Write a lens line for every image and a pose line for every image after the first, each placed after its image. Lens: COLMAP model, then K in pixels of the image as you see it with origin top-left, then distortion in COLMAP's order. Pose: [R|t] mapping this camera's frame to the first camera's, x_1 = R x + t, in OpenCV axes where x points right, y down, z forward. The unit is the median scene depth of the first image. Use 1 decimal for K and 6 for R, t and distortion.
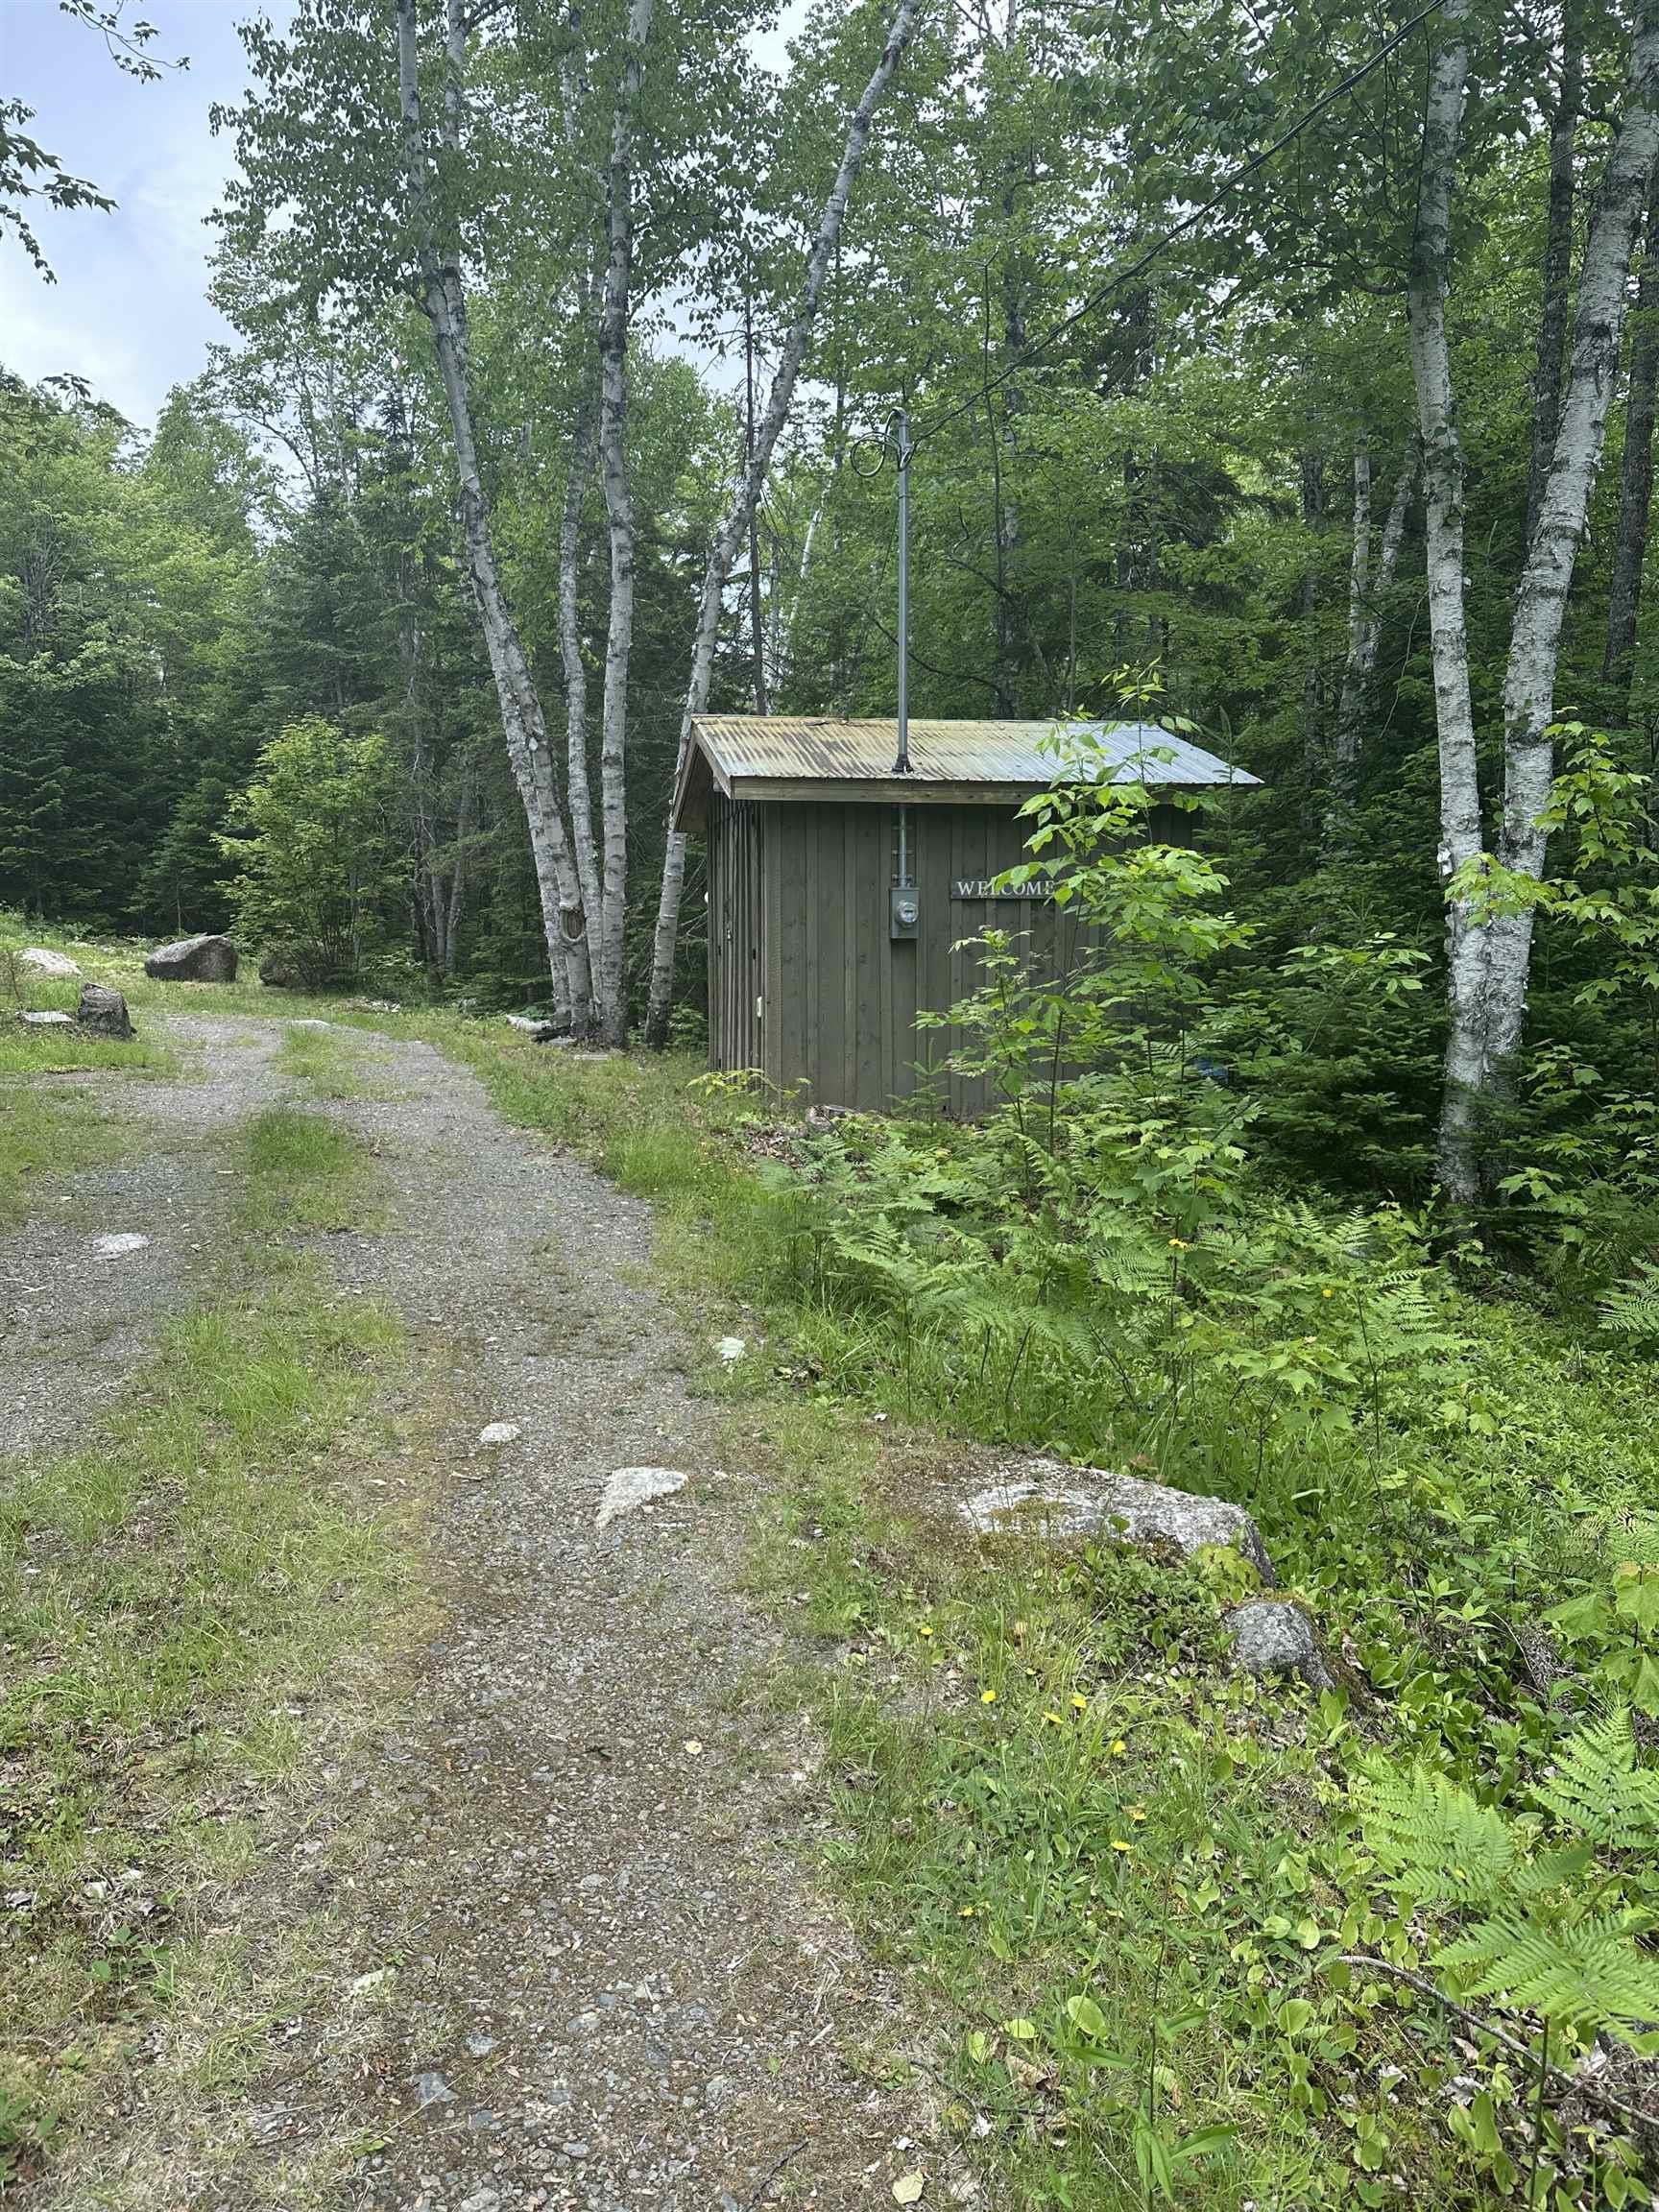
lens RADIAL K [[1538.8, 0, 833.1], [0, 1538.8, 1107.6], [0, 0, 1]] dist [0.009074, 0.000868]
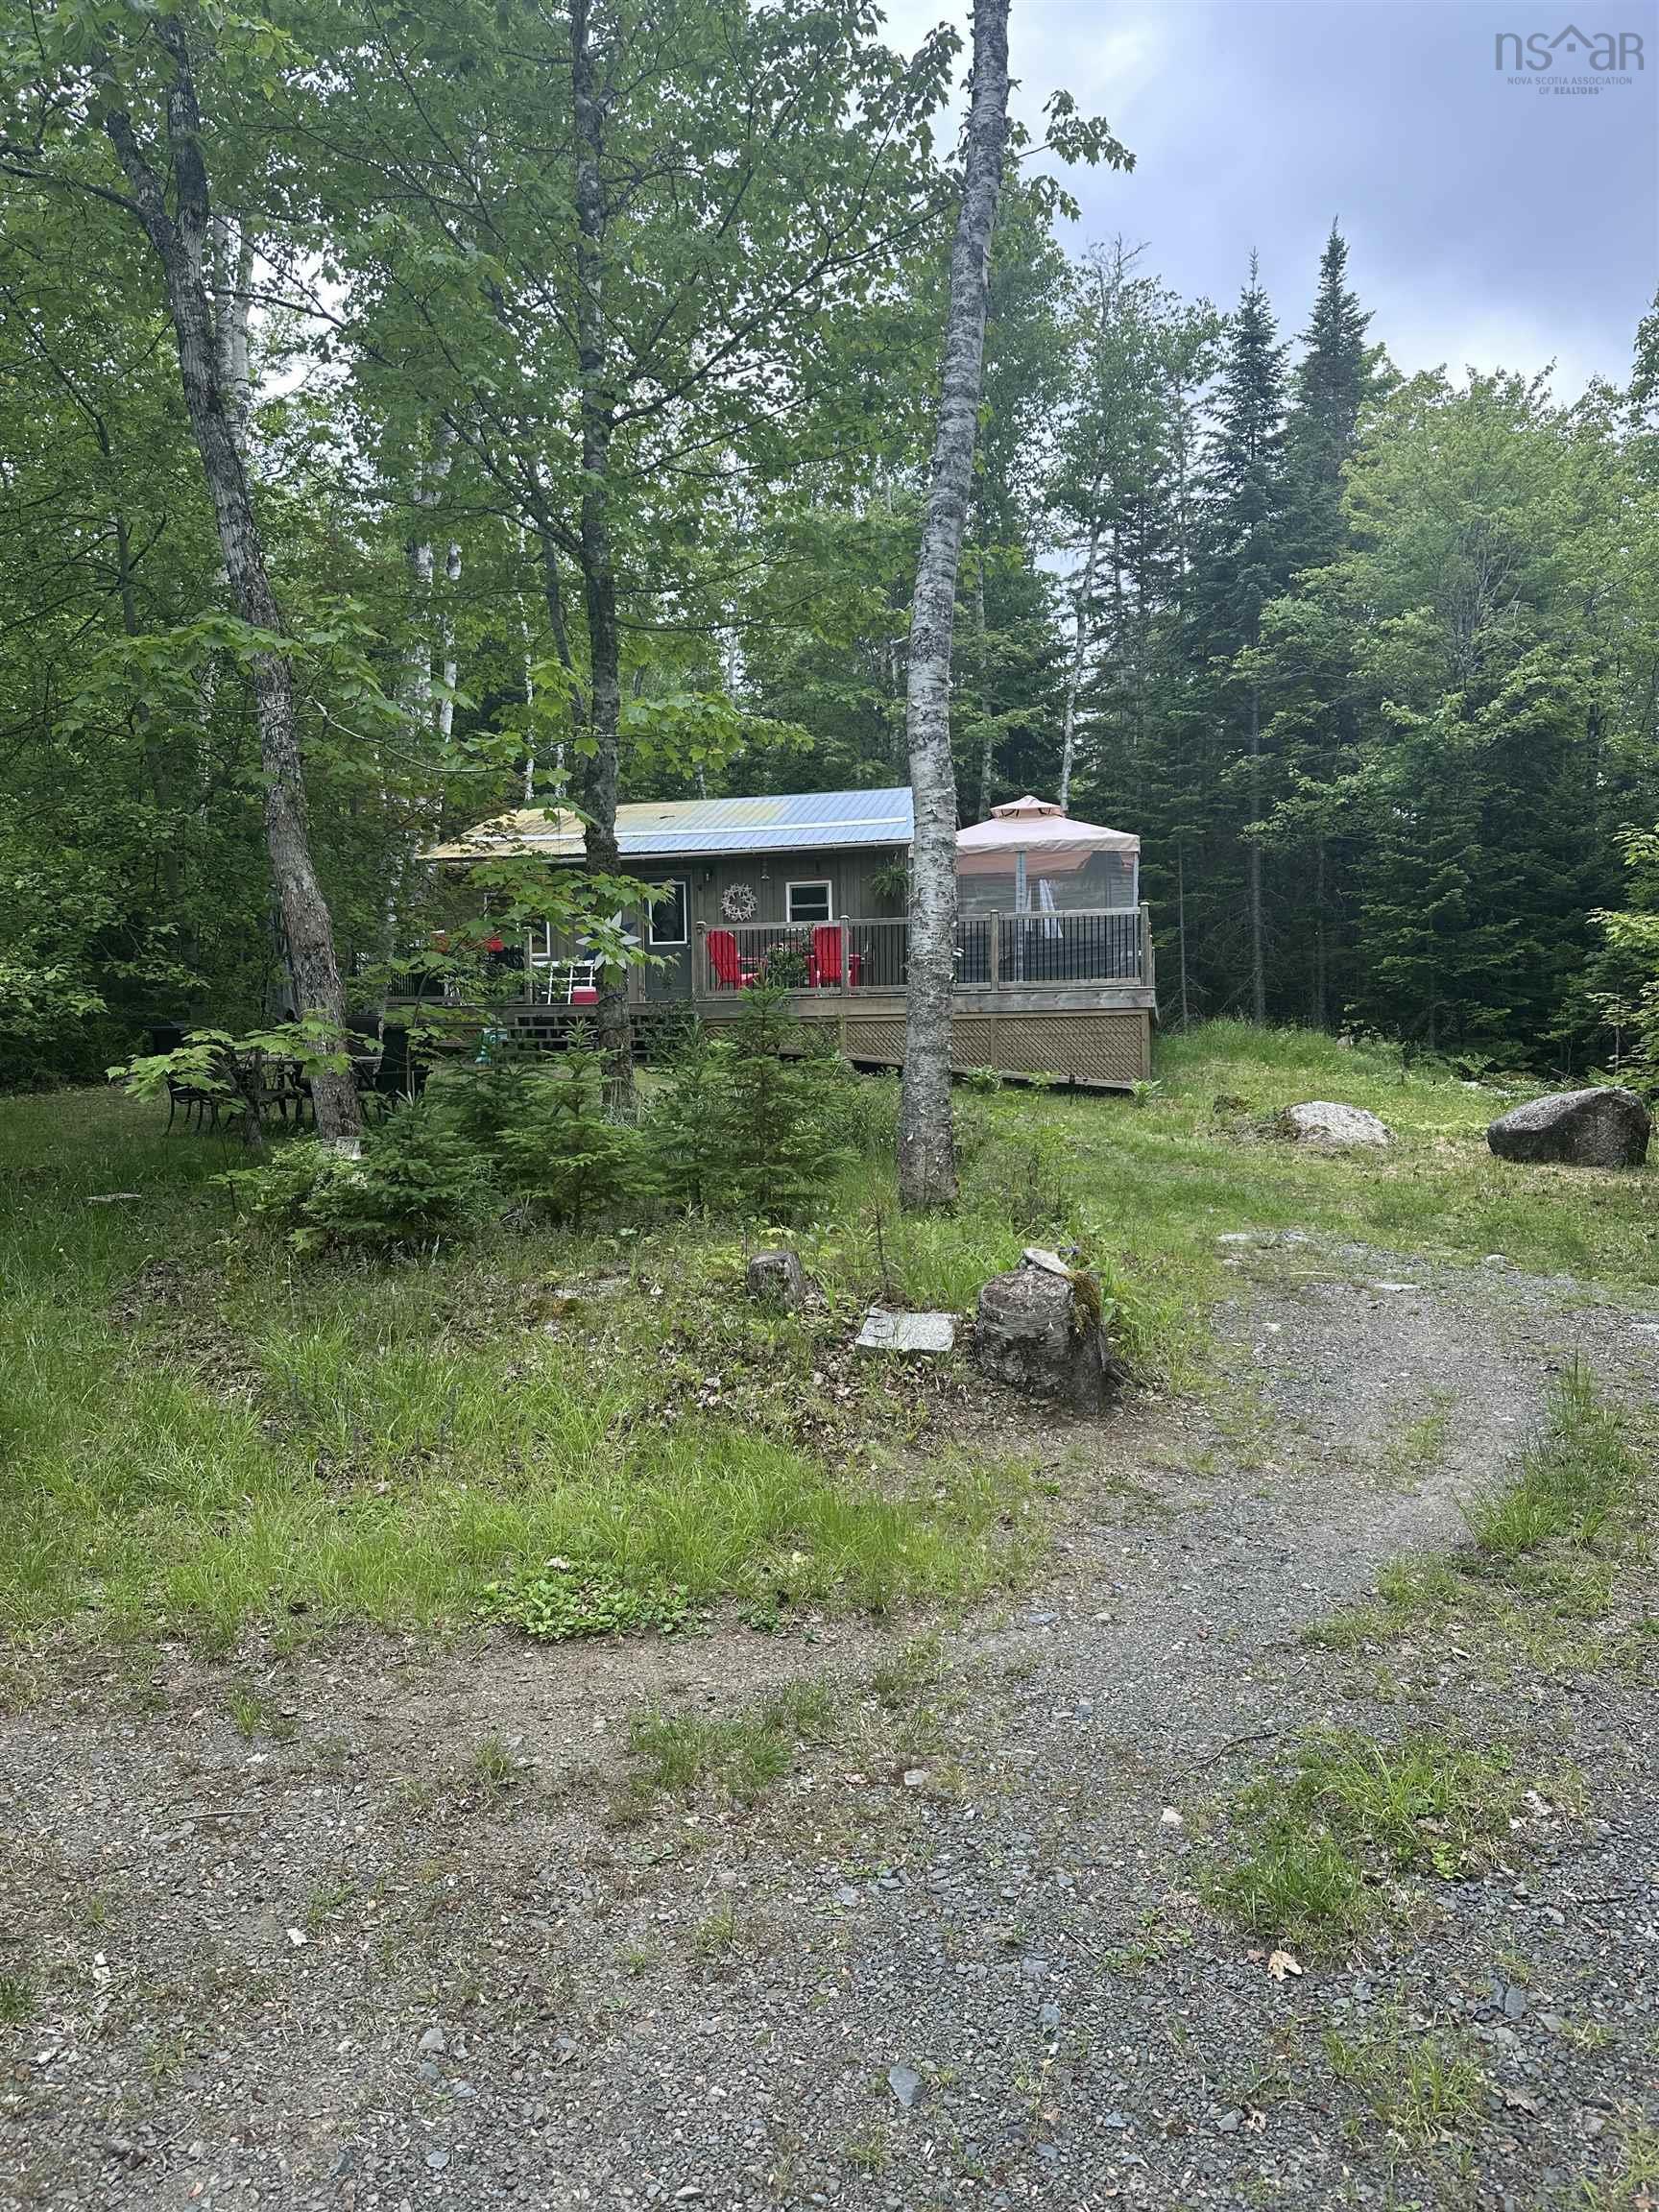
lens RADIAL K [[1538.8, 0, 830.1], [0, 1538.8, 1104.3], [0, 0, 1]] dist [0.009074, 0.000868]
pose [[0.597159, 0.032090, -0.801481, -0.109870], [-0.092788, 0.995255, -0.029285, -0.060872], [0.796738, 0.091855, 0.597303, 0.419233]]
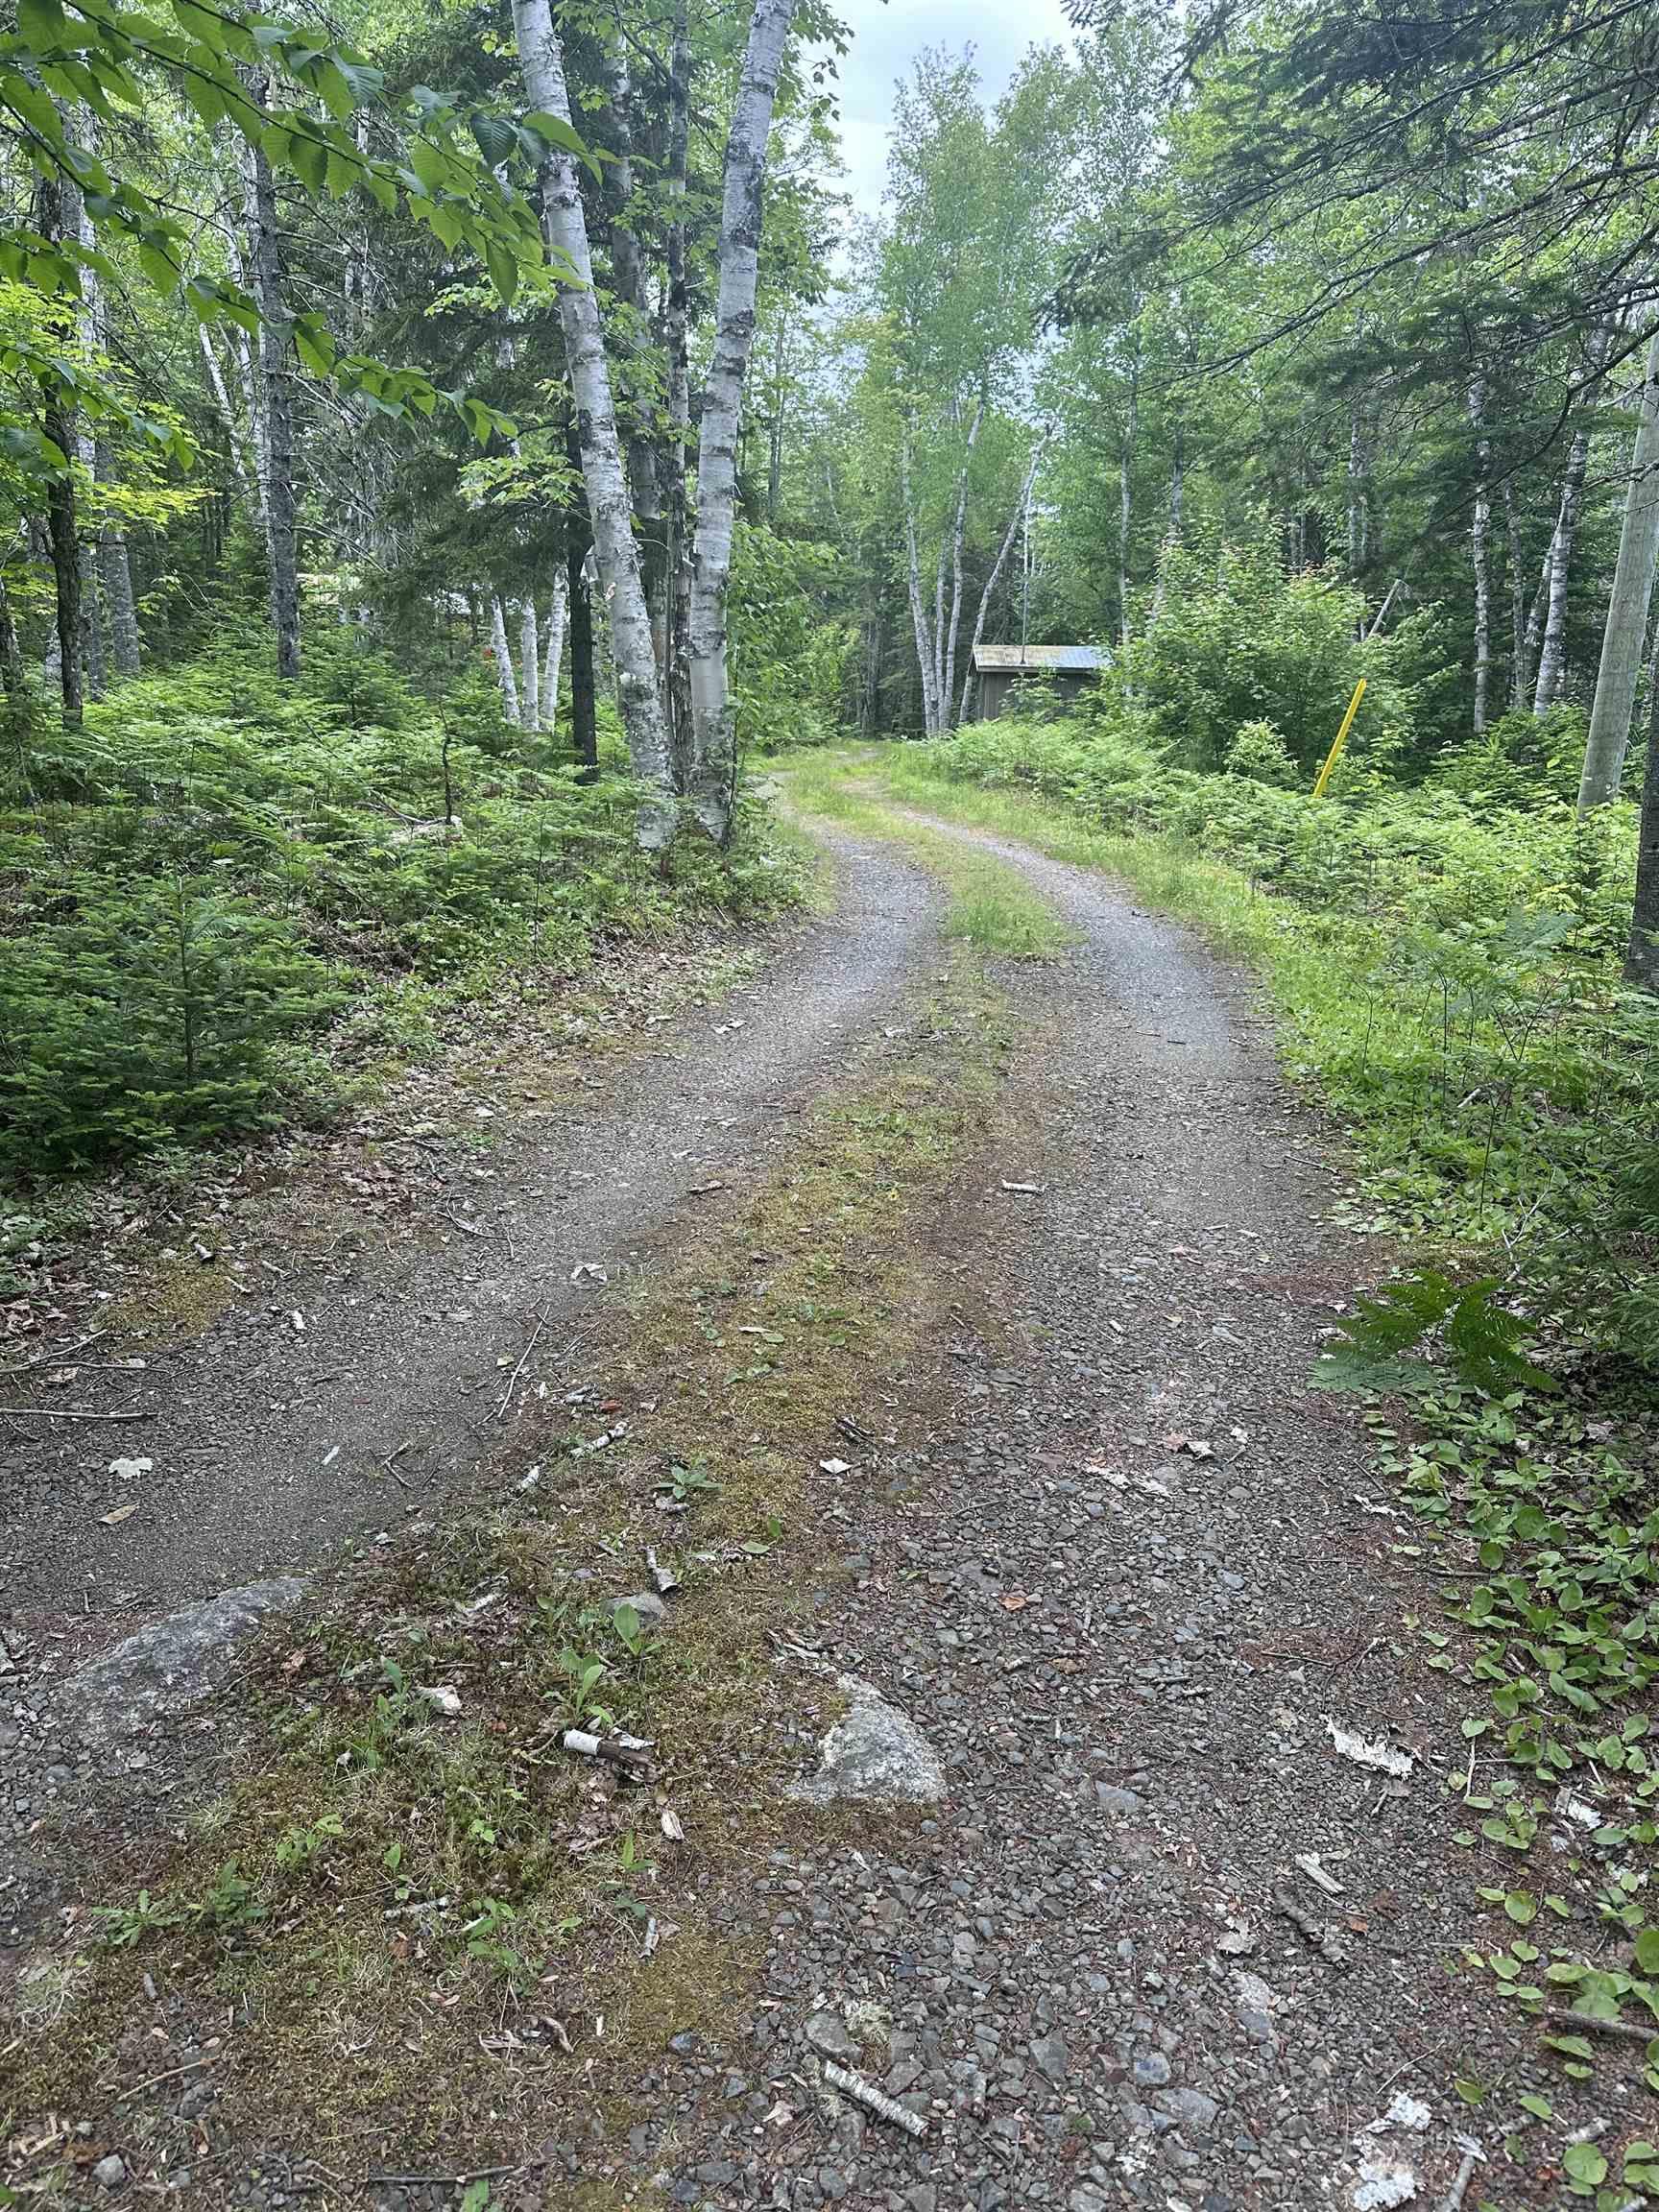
lens RADIAL K [[1538.8, 0, 825.3], [0, 1538.8, 1108.0], [0, 0, 1]] dist [0.009074, 0.000868]
pose [[0.974245, 0.082922, -0.209691, 0.309166], [-0.056820, 0.990199, 0.127582, 0.276841], [0.218215, -0.112381, 0.969408, -1.984082]]
